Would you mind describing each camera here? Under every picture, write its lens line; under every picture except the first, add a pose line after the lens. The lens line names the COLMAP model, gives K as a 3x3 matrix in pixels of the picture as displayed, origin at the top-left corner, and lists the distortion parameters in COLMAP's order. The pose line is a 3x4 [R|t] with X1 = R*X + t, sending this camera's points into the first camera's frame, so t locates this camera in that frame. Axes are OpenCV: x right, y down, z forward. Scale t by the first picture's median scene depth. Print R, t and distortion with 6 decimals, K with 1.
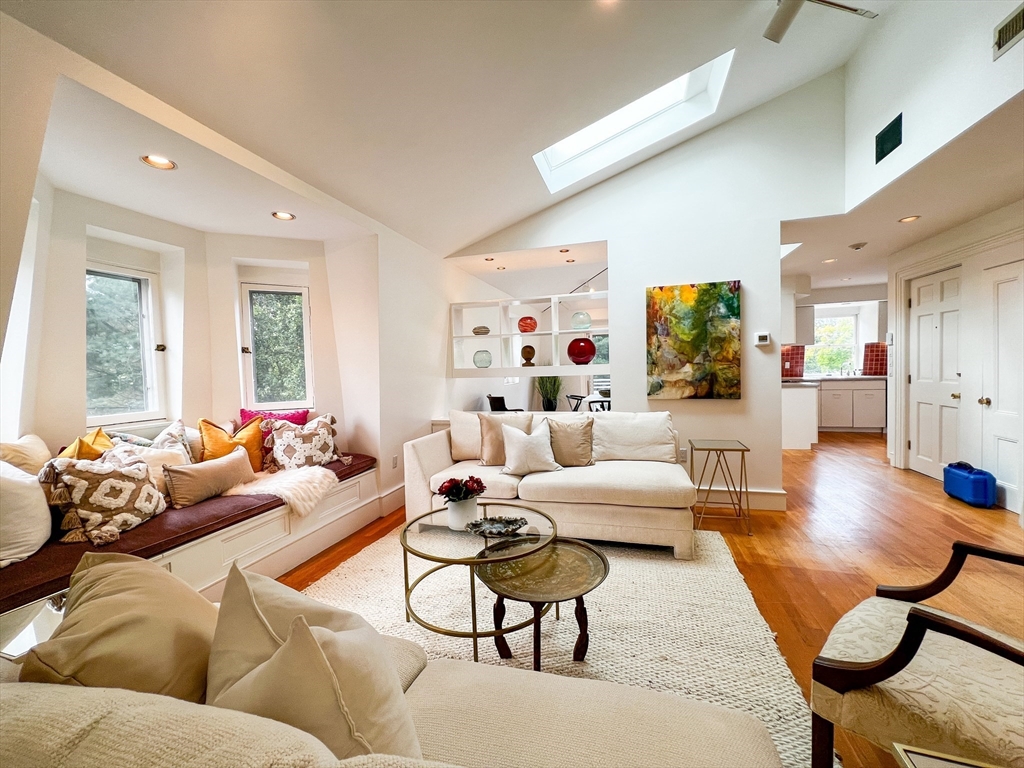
lens RADIAL K [[413.5, 0, 507.9], [0, 413.5, 383.8], [0, 0, 1]] dist [0.001270, -0.000204]
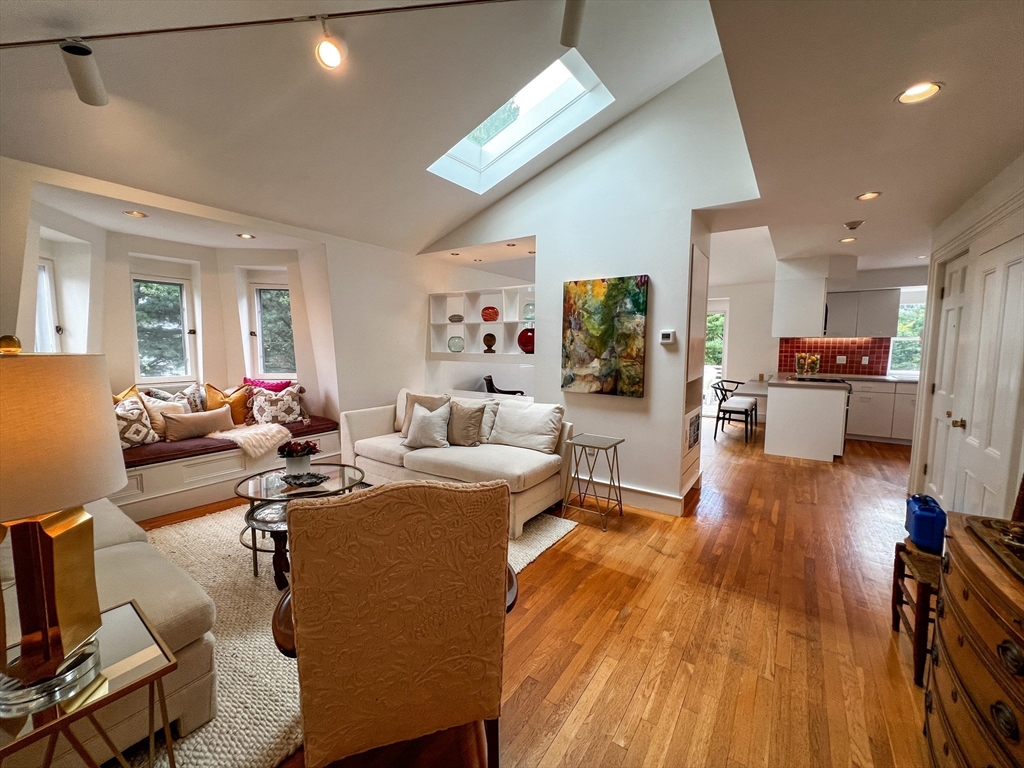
lens RADIAL K [[413.8, 0, 508.1], [0, 413.8, 384.1], [0, 0, 1]] dist [-0.000830, 0.000544]
pose [[0.948490, 0.065847, -0.309888, 0.600024], [-0.046407, 0.996488, 0.069699, -0.051983], [0.313389, -0.051728, 0.948215, -0.025753]]
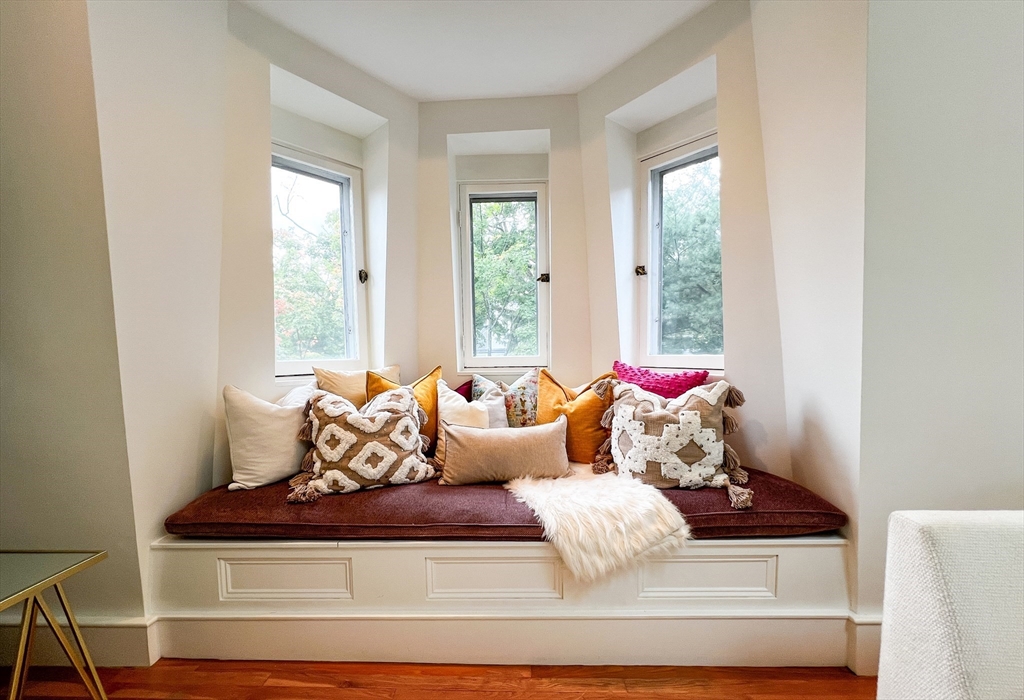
lens RADIAL K [[422.5, 0, 514.3], [0, 422.5, 383.8], [0, 0, 1]] dist [0.002534, 0.000323]
pose [[0.276603, 0.103335, -0.955412, -0.051261], [-0.031401, 0.994643, 0.098487, 0.035546], [0.960471, 0.002759, 0.278366, 0.653630]]
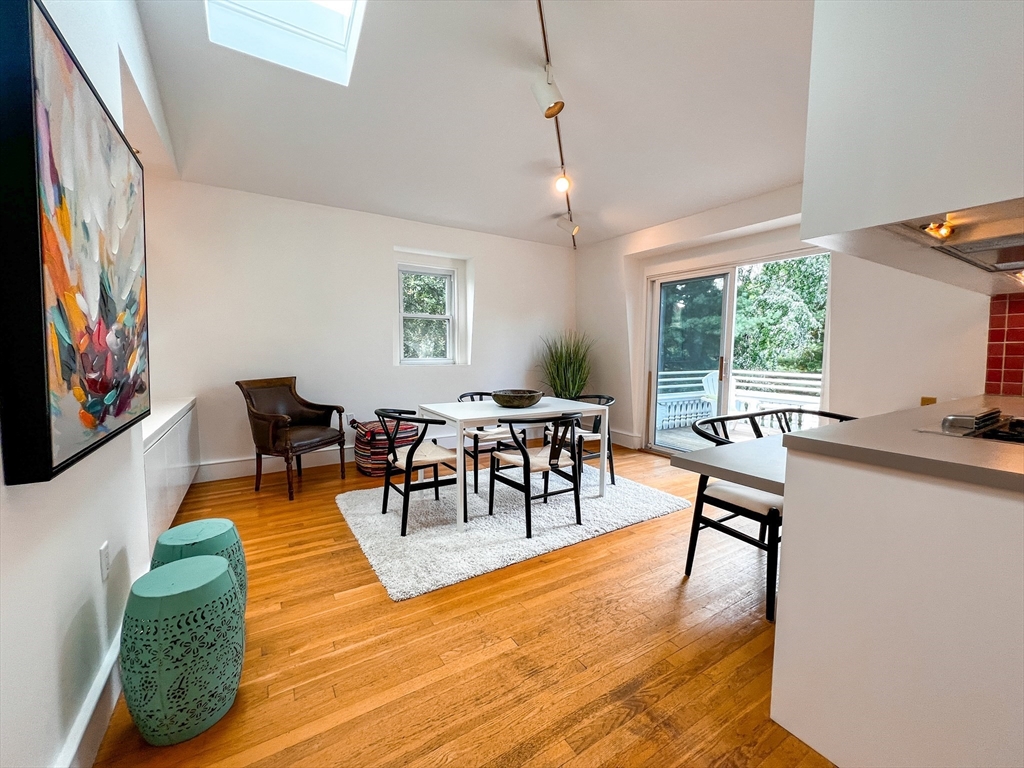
lens RADIAL K [[413.8, 0, 515.0], [0, 413.8, 381.6], [0, 0, 1]] dist [-0.000830, 0.000544]
pose [[0.755146, 0.088172, -0.649600, 1.098649], [-0.058614, 0.996026, 0.067056, -0.053970], [0.652931, -0.012562, 0.757313, 1.327045]]
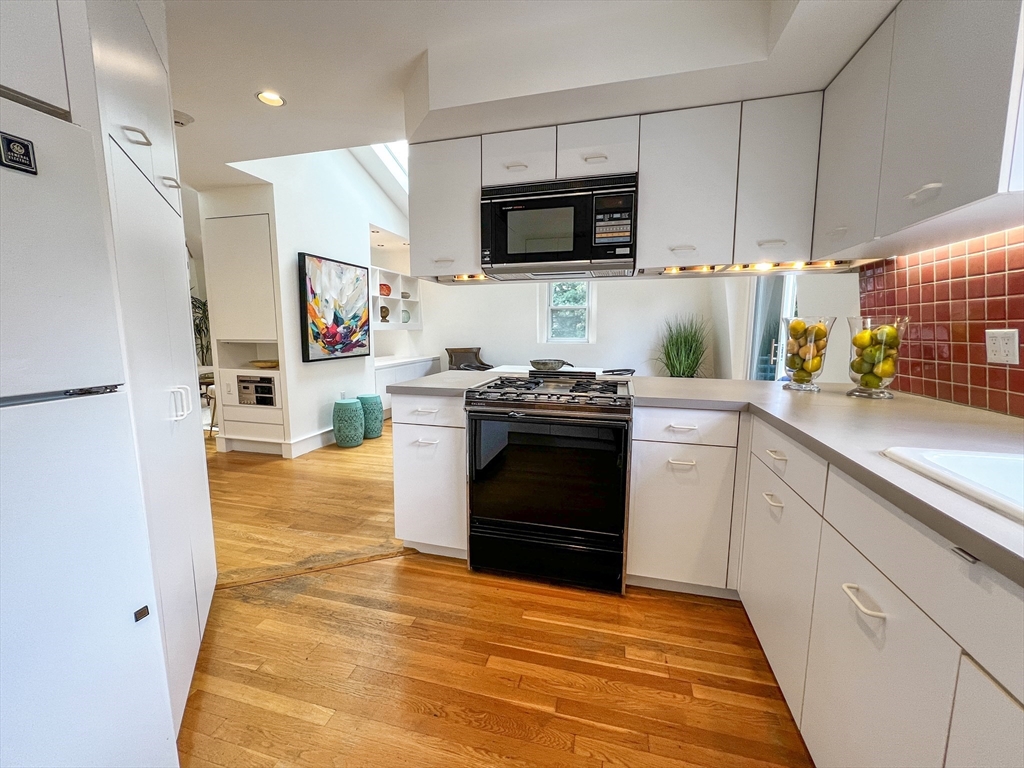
lens RADIAL K [[413.8, 0, 513.7], [0, 413.8, 379.3], [0, 0, 1]] dist [-0.000830, 0.000544]
pose [[0.040699, 0.151726, -0.987584, 1.884684], [-0.046227, 0.987631, 0.149828, -0.110323], [0.998102, 0.039555, 0.047209, 1.853365]]
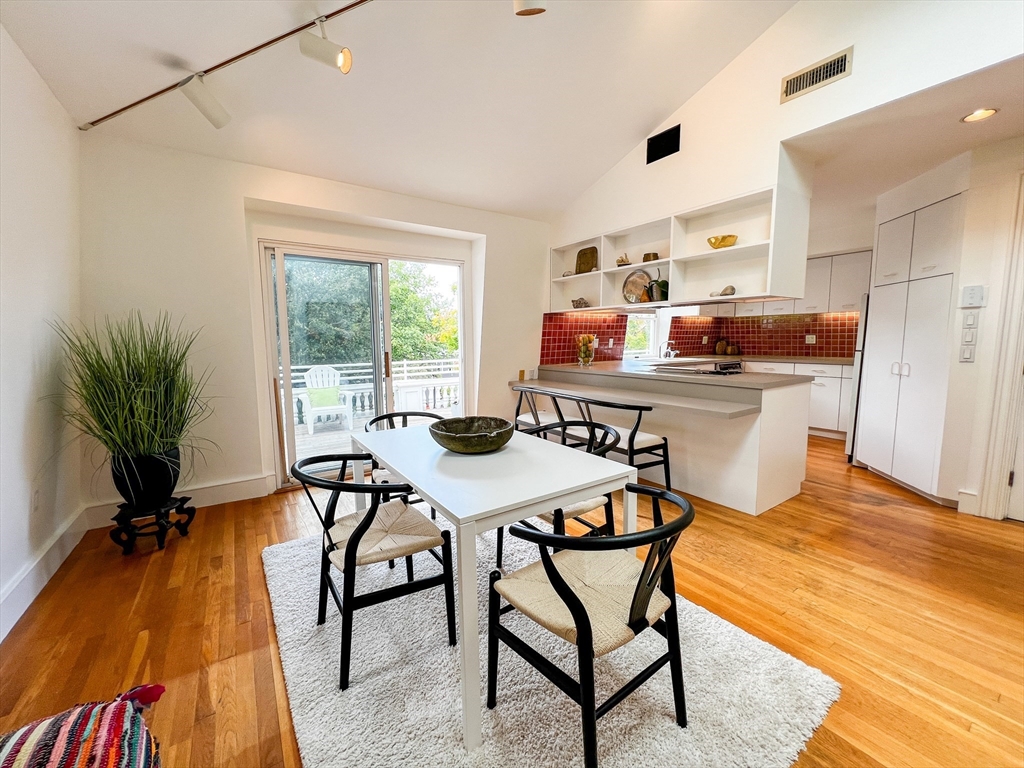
lens RADIAL K [[413.8, 0, 508.4], [0, 413.8, 383.4], [0, 0, 1]] dist [-0.000830, 0.000544]
pose [[0.624875, -0.059101, 0.778484, 0.103489], [0.022862, 0.998088, 0.057423, -0.051567], [-0.780390, -0.018084, 0.625032, 1.651930]]
